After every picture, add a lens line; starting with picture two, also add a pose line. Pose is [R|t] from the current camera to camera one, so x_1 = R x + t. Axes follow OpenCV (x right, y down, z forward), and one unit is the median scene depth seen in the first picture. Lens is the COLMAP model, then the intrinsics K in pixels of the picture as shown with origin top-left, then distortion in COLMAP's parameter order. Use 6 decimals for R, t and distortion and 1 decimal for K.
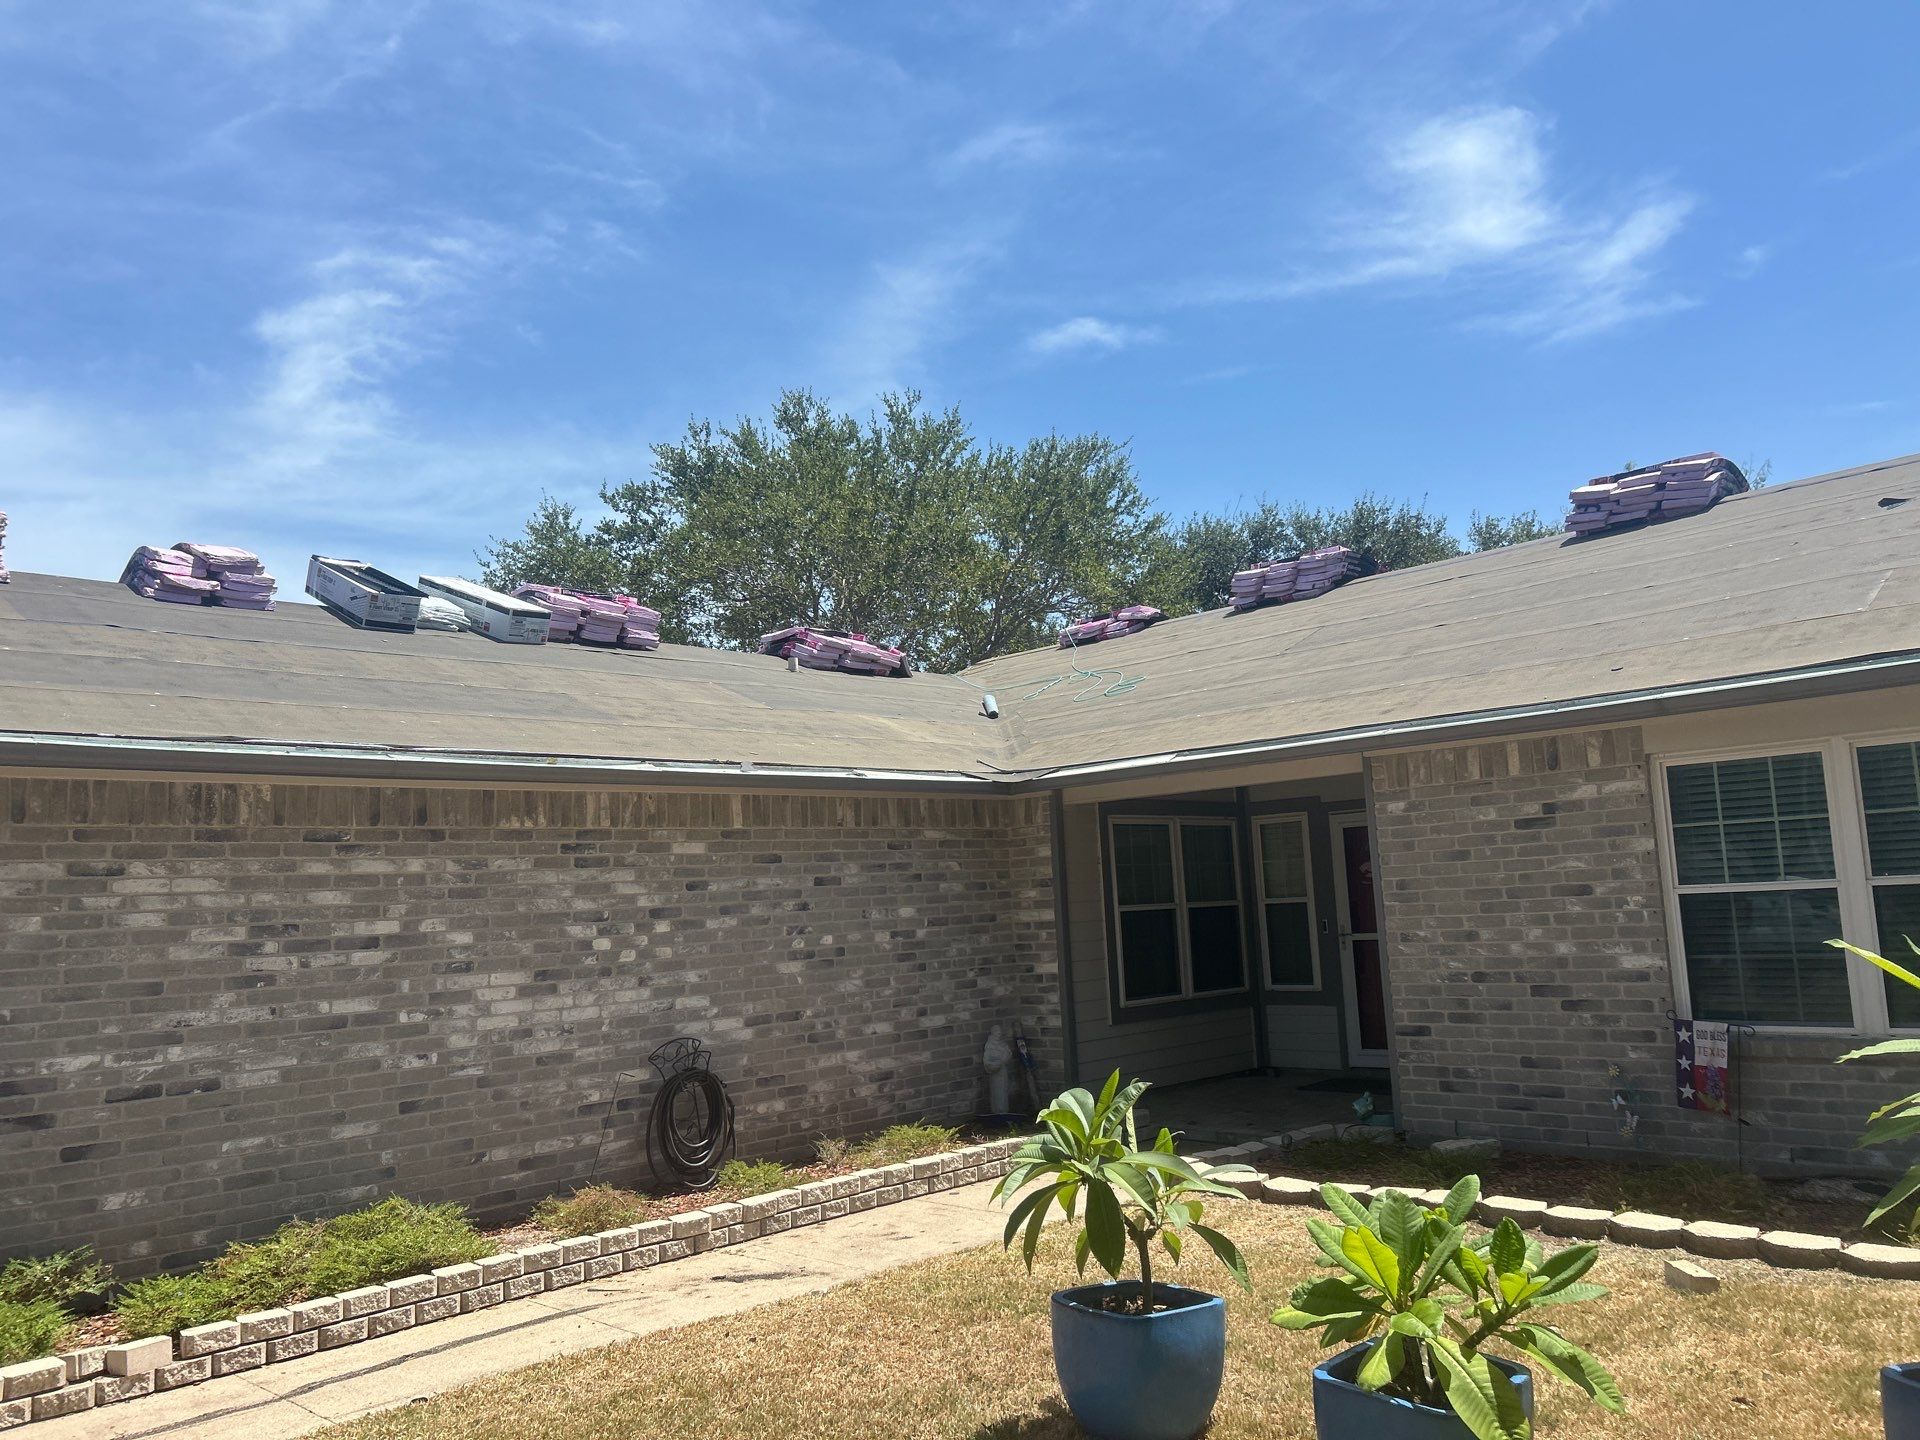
lens RADIAL K [[1420.4, 0, 960.0], [0, 1420.4, 720.0], [0, 0, 1]] dist [0.054502, -0.056974]
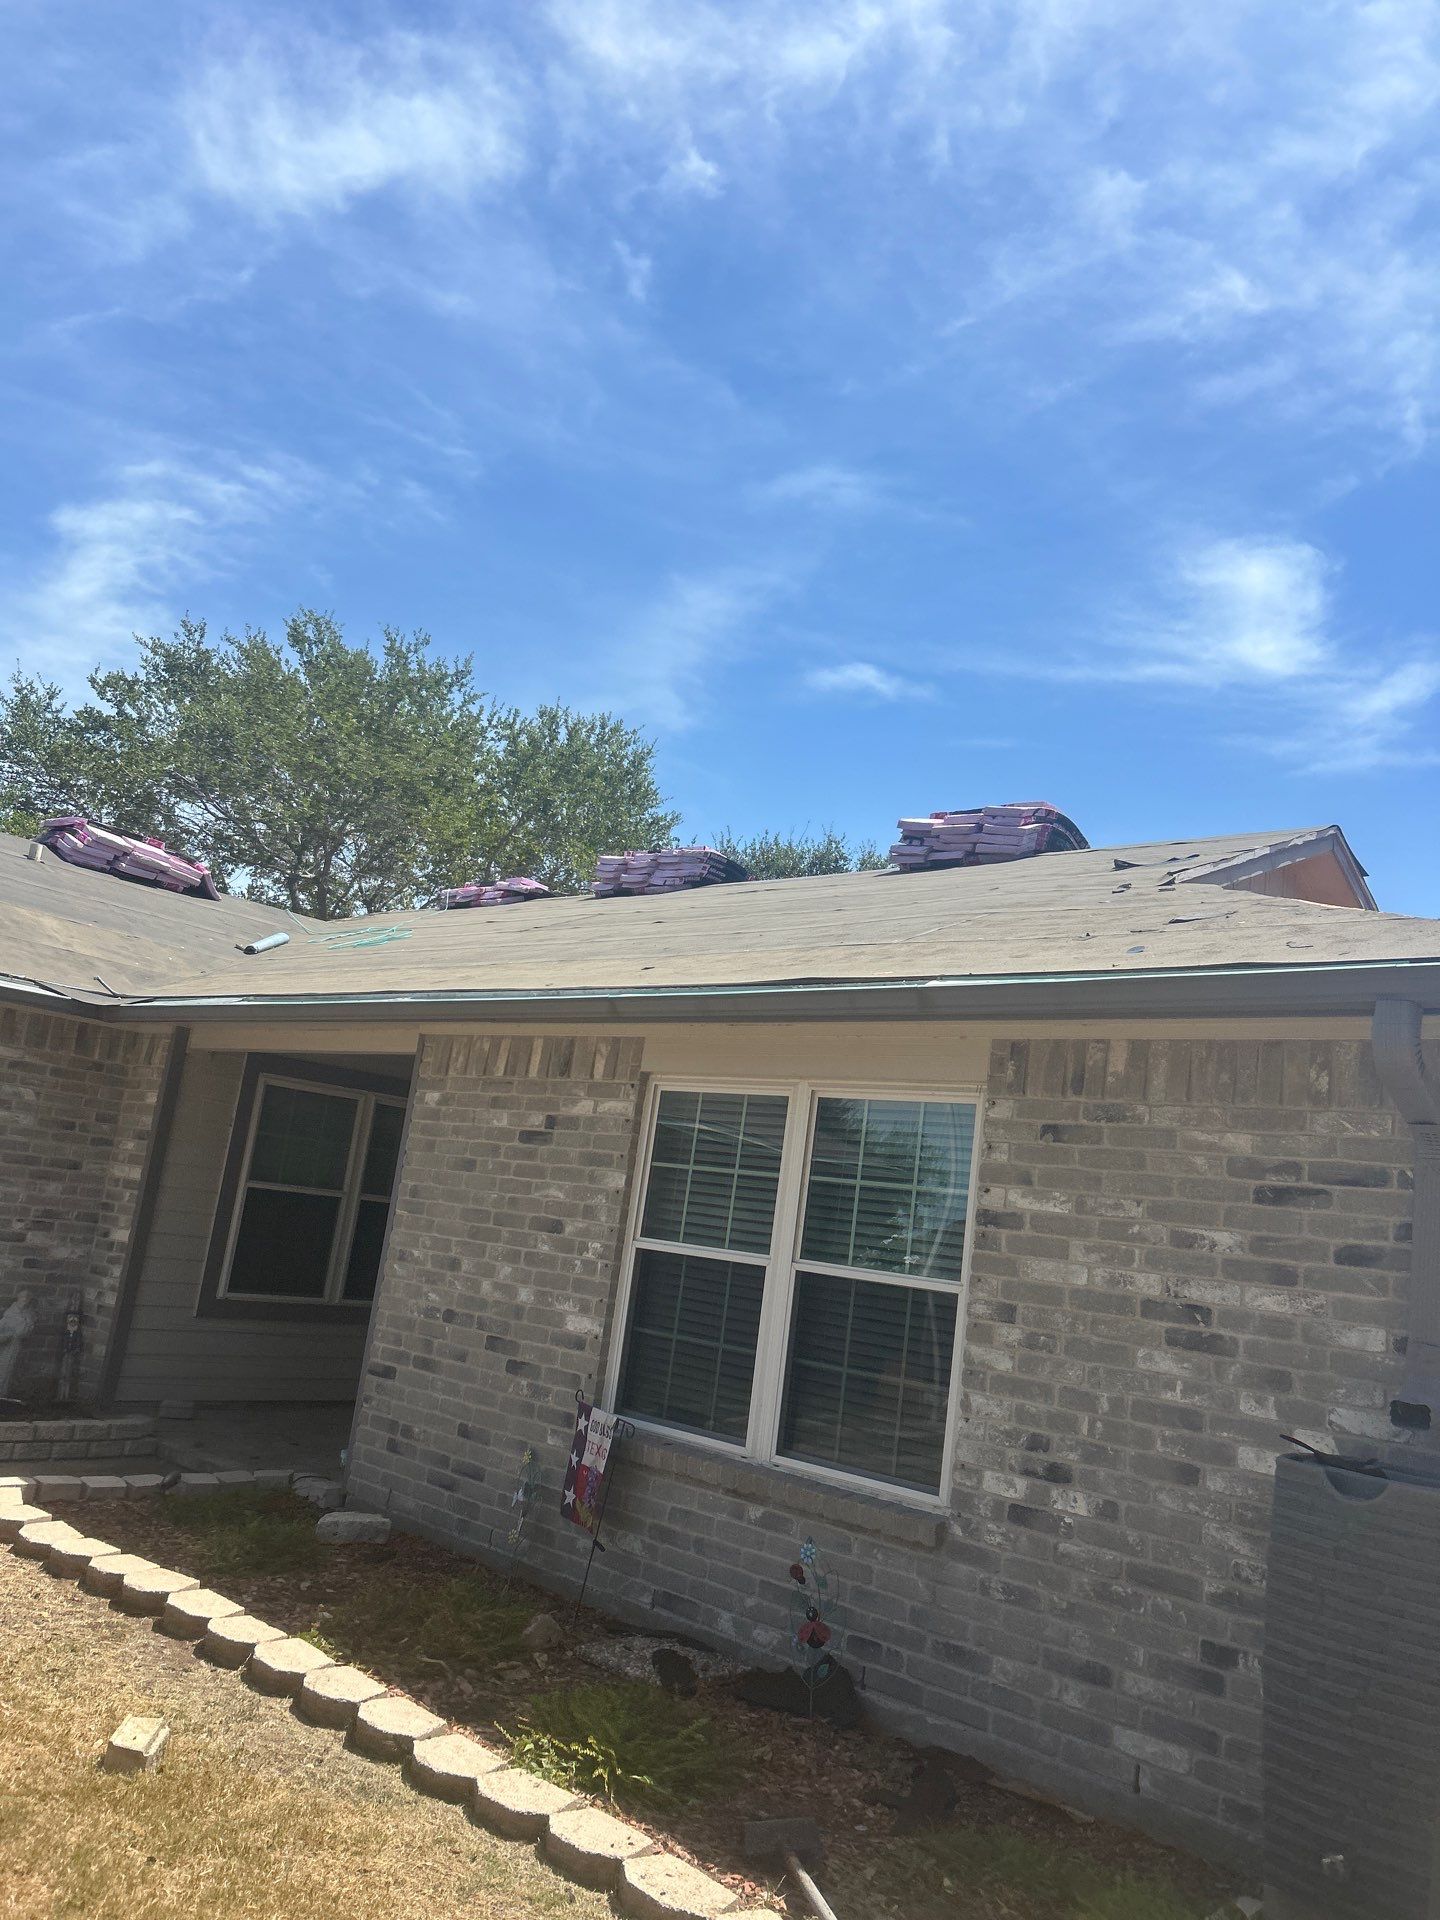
lens RADIAL K [[1415.2, 0, 720.0], [0, 1415.2, 960.0], [0, 0, 1]] dist [0.096479, -0.178071]
pose [[0.983170, 0.181028, 0.024592, 0.453310], [-0.179471, 0.982213, -0.055207, -0.001893], [-0.034149, 0.049864, 0.998172, 0.174772]]
